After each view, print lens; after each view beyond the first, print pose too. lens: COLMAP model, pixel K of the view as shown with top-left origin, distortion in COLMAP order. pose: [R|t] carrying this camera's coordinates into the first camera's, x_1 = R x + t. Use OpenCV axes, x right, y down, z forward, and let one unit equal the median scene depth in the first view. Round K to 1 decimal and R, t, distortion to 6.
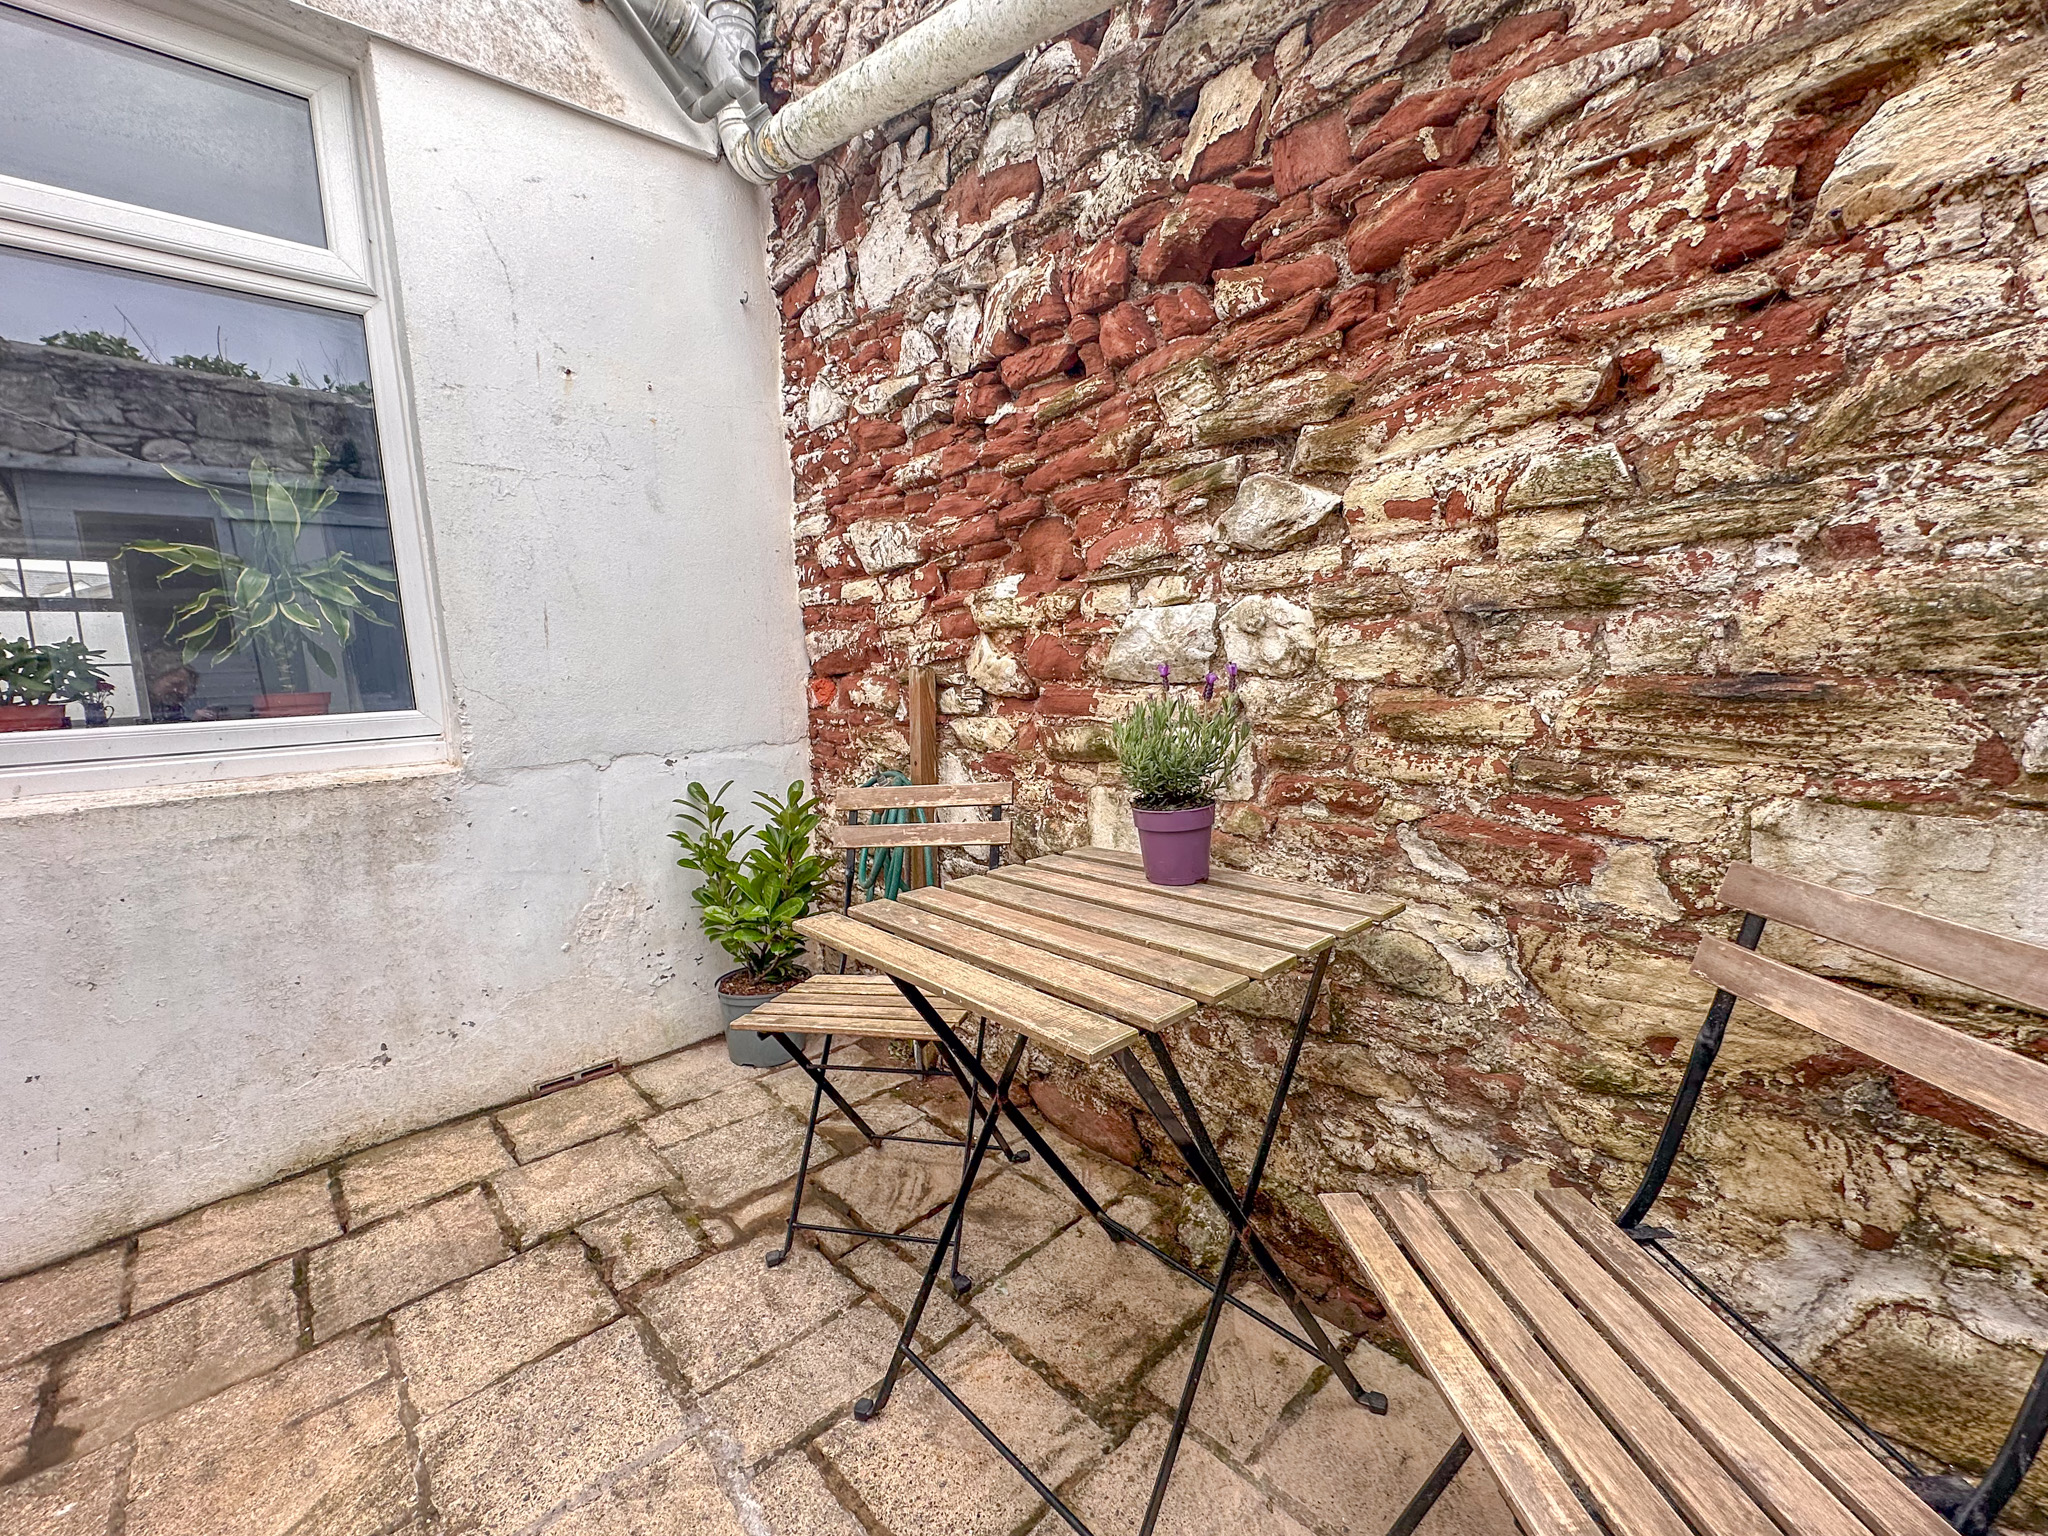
lens RADIAL K [[866.4, 0, 992.8], [0, 866.4, 770.6], [0, 0, 1]] dist [-0.002385, 0.000254]
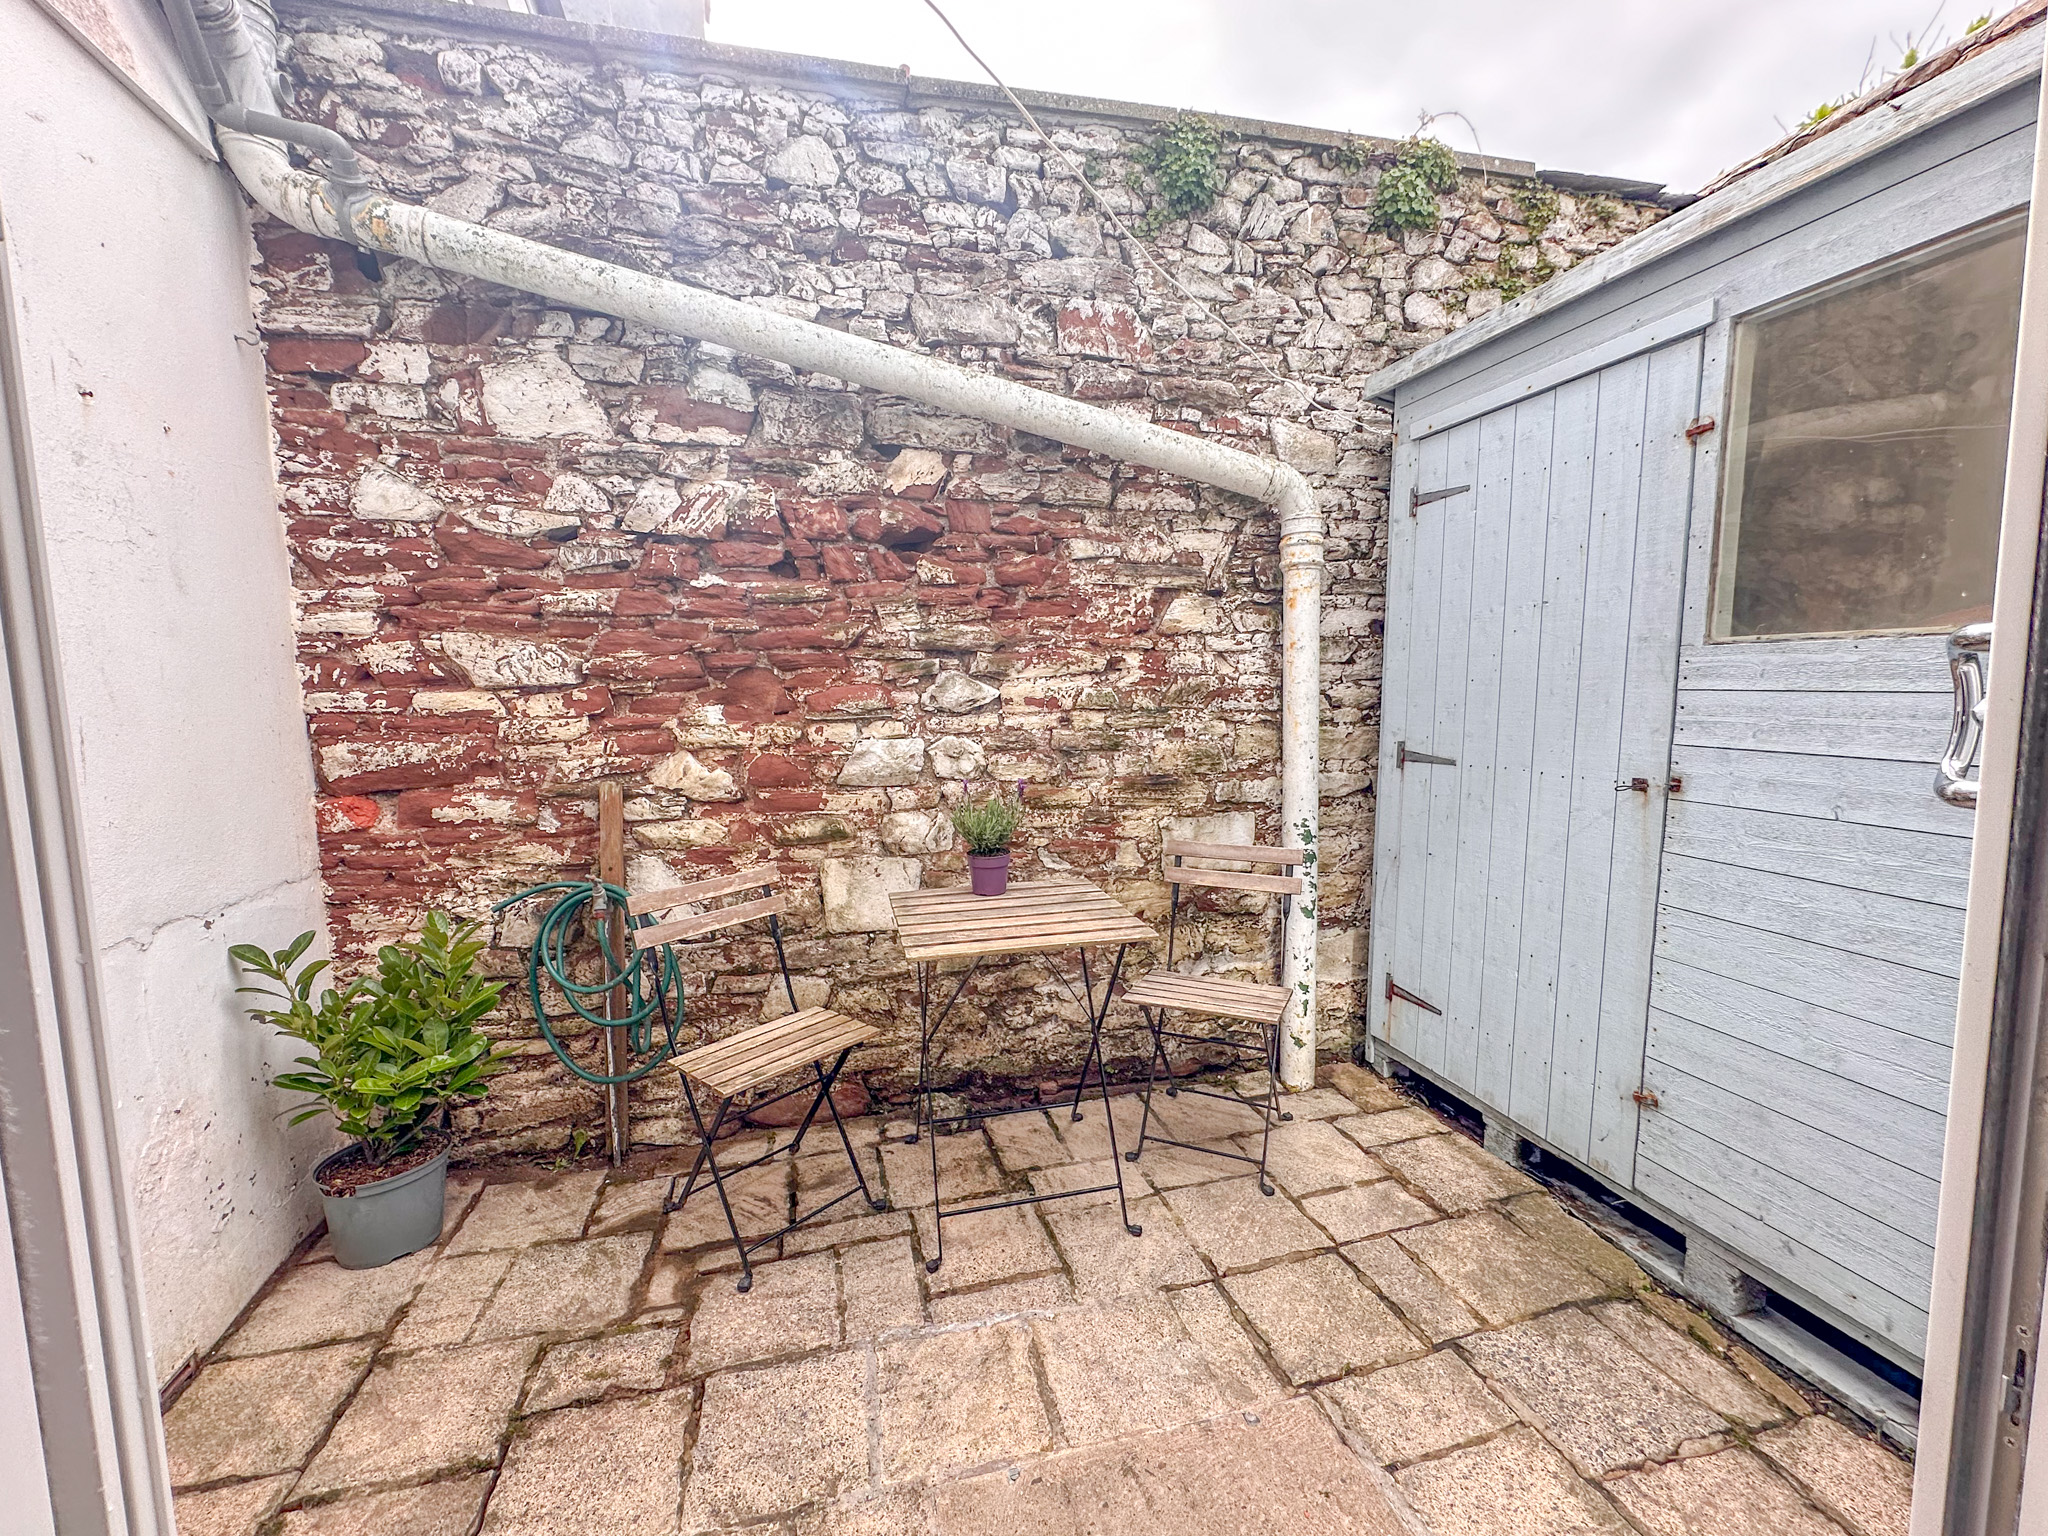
lens RADIAL K [[848.9, 0, 1019.8], [0, 848.9, 773.4], [0, 0, 1]] dist [-0.002321, 0.000583]
pose [[0.460948, -0.050323, 0.885999, -1.378051], [0.108976, 0.994044, -0.000236, -0.124619], [-0.880710, 0.096661, 0.463687, 0.067804]]
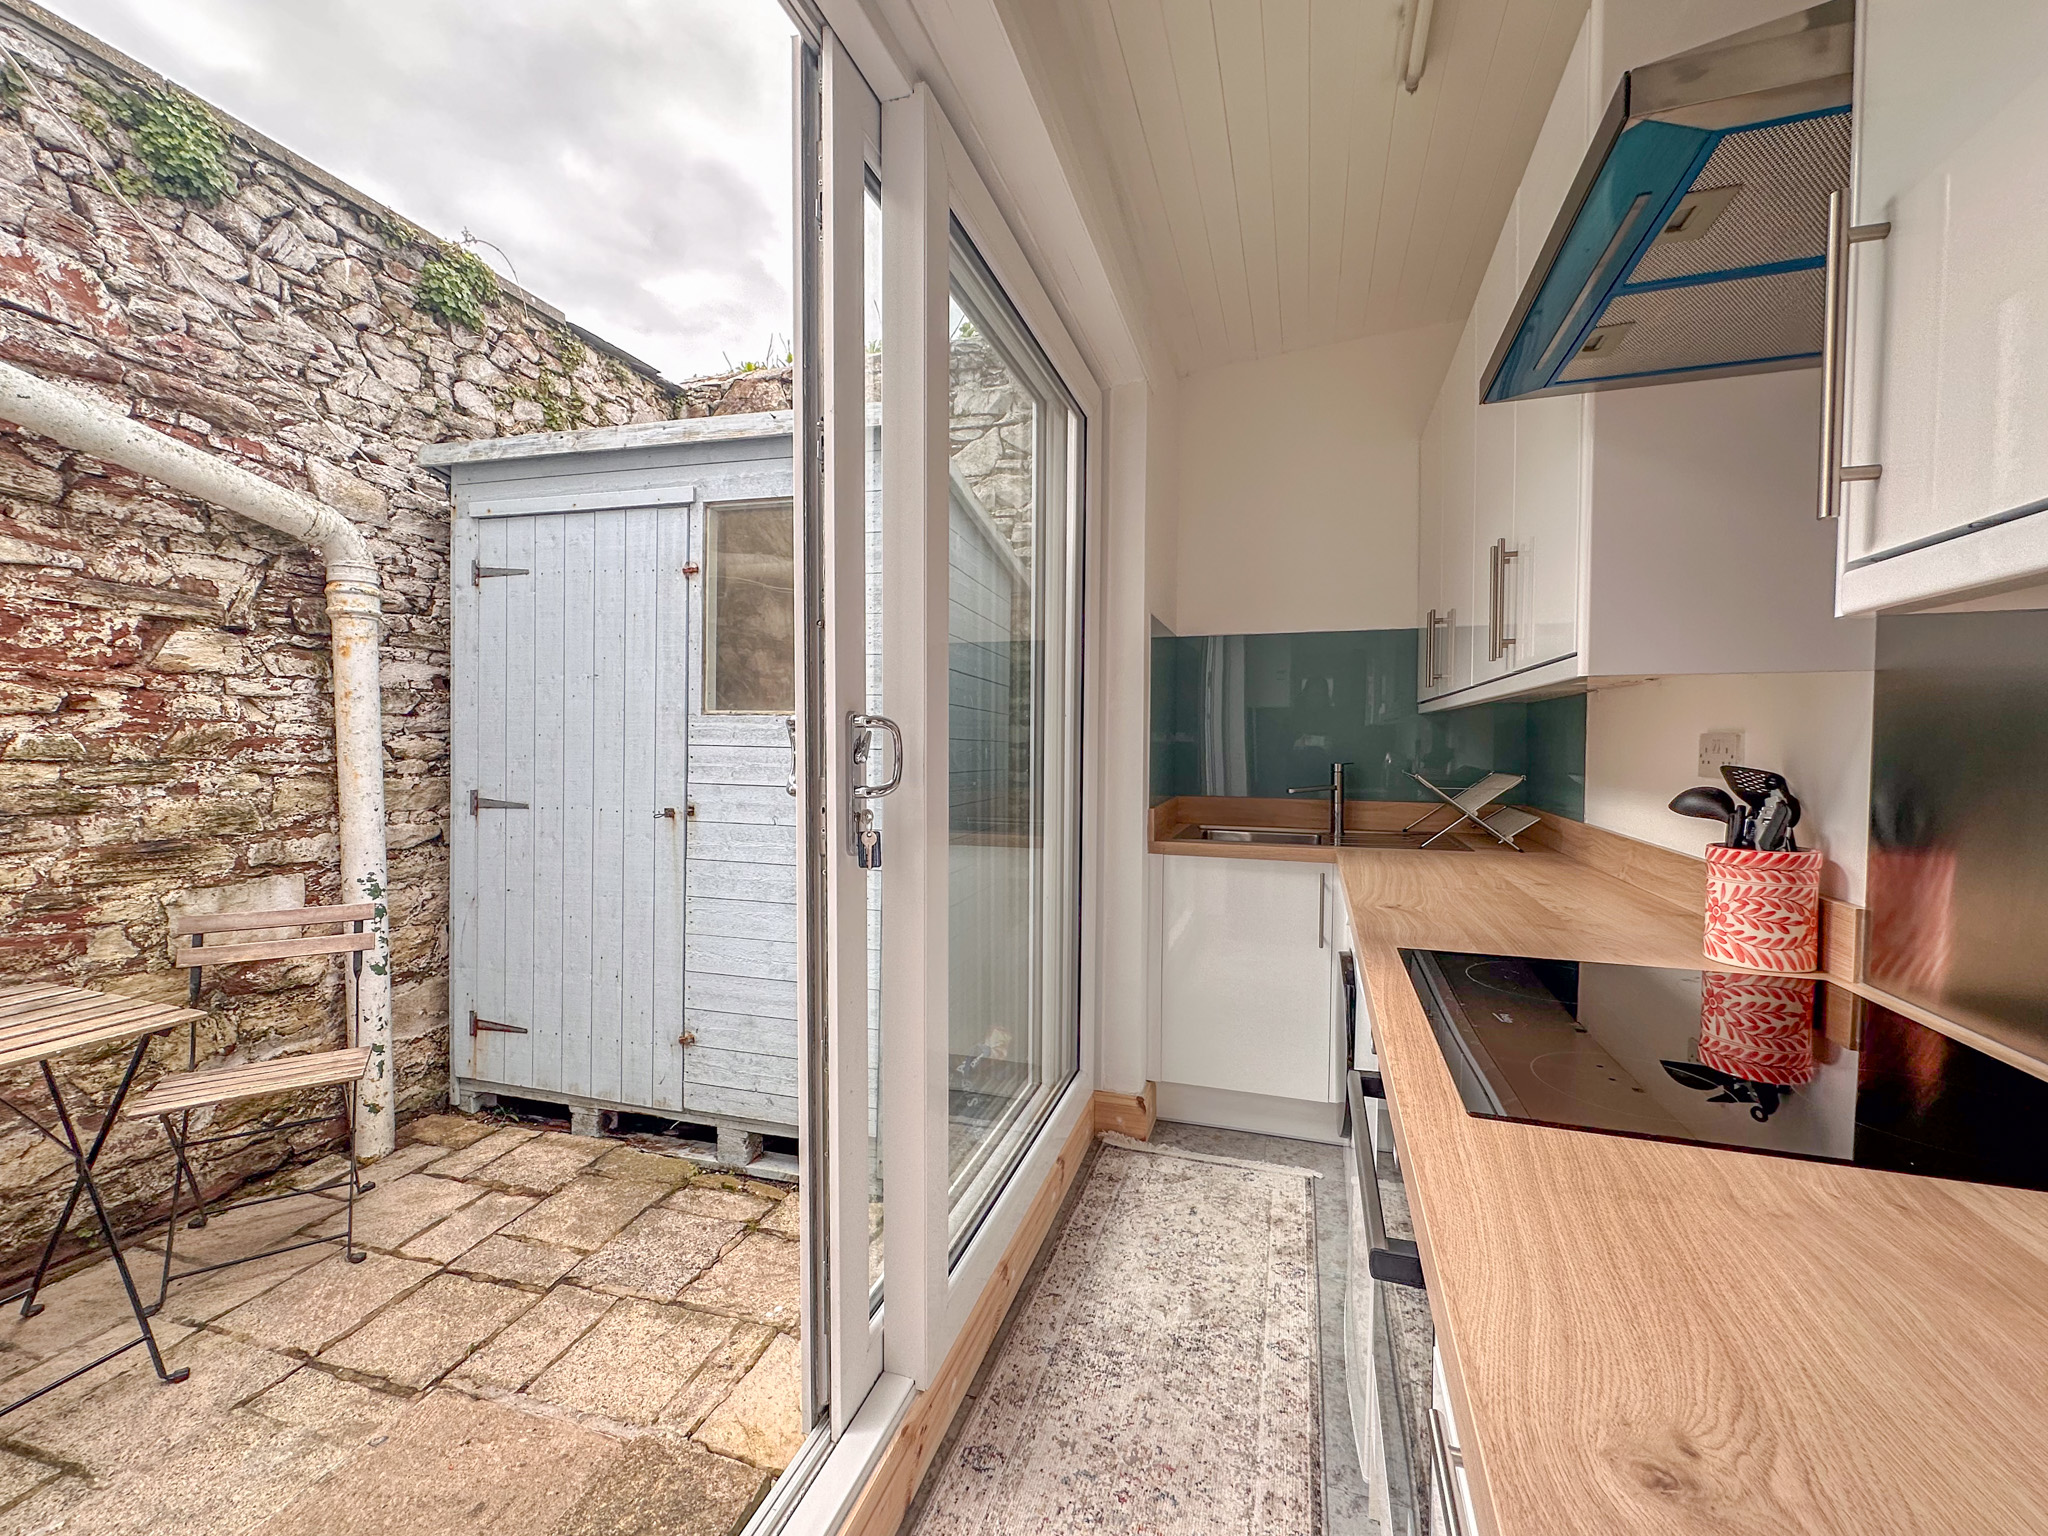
lens RADIAL K [[848.9, 0, 1019.8], [0, 848.9, 773.4], [0, 0, 1]] dist [-0.002321, 0.000583]
pose [[-0.518304, 0.008515, 0.855154, -1.745615], [0.127213, 0.989593, 0.067249, -0.112418], [-0.845682, 0.143642, -0.513993, 0.124587]]
